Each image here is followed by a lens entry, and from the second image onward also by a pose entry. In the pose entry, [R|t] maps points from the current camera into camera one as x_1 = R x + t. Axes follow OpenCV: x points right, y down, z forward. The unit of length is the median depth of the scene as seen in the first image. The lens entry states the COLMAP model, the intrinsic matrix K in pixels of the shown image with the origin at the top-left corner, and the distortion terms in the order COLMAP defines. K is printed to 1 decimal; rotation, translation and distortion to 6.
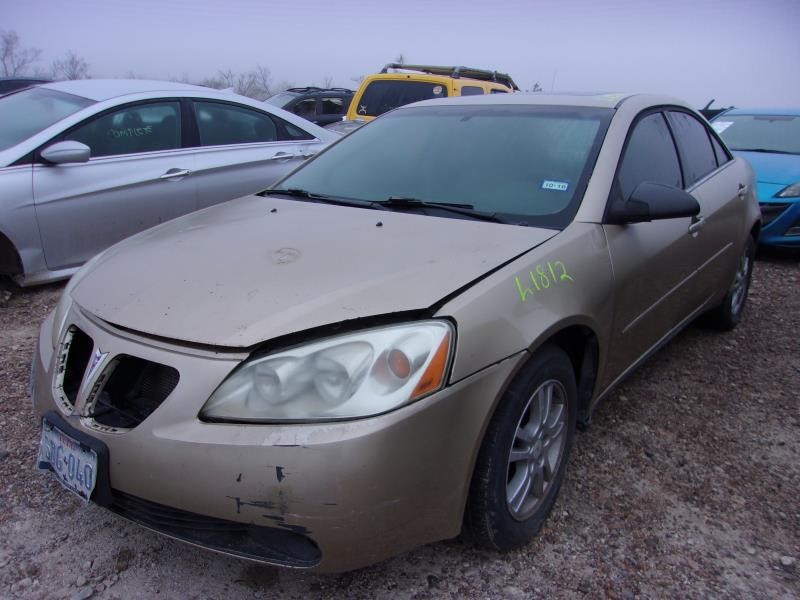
lens RADIAL K [[629.9, 0, 394.1], [0, 629.9, 298.0], [0, 0, 1]] dist [0.002961, 0.004821]
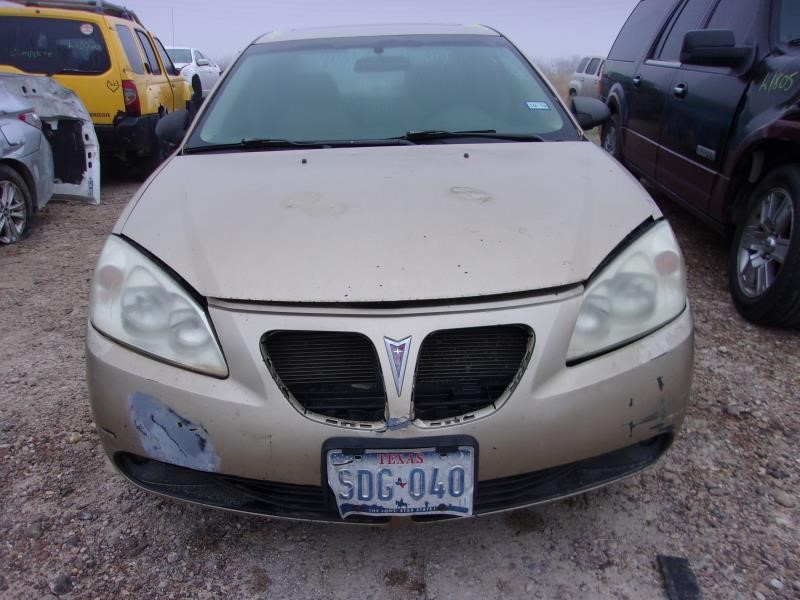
lens RADIAL K [[629.9, 0, 399.3], [0, 629.9, 295.8], [0, 0, 1]] dist [0.002961, 0.004821]
pose [[0.769201, -0.249548, 0.588265, -0.959883], [0.204170, 0.968316, 0.143802, -0.088617], [-0.605512, 0.009494, 0.795779, 0.374916]]
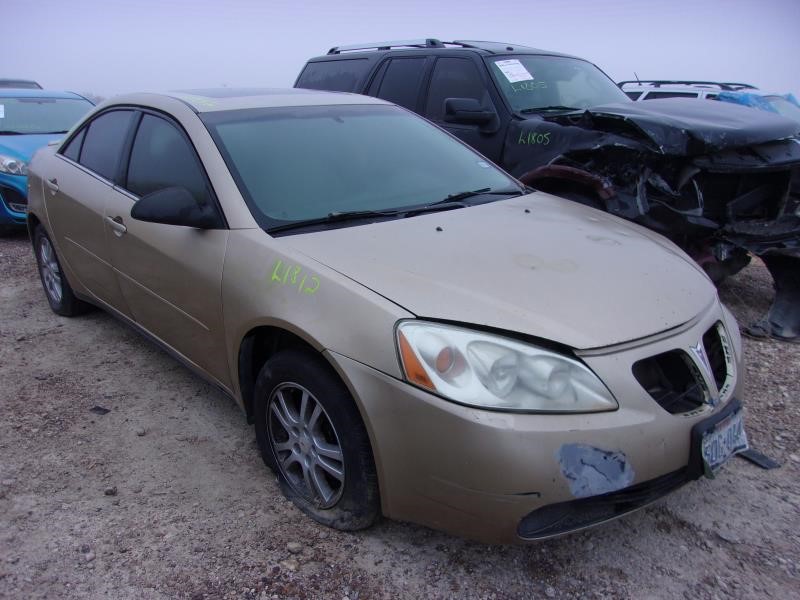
lens RADIAL K [[629.9, 0, 399.1], [0, 629.9, 299.5], [0, 0, 1]] dist [0.002961, 0.004821]
pose [[0.176526, -0.316349, 0.932074, -1.678034], [0.262365, 0.927808, 0.265212, -0.462961], [-0.948685, 0.197727, 0.246781, 1.279229]]
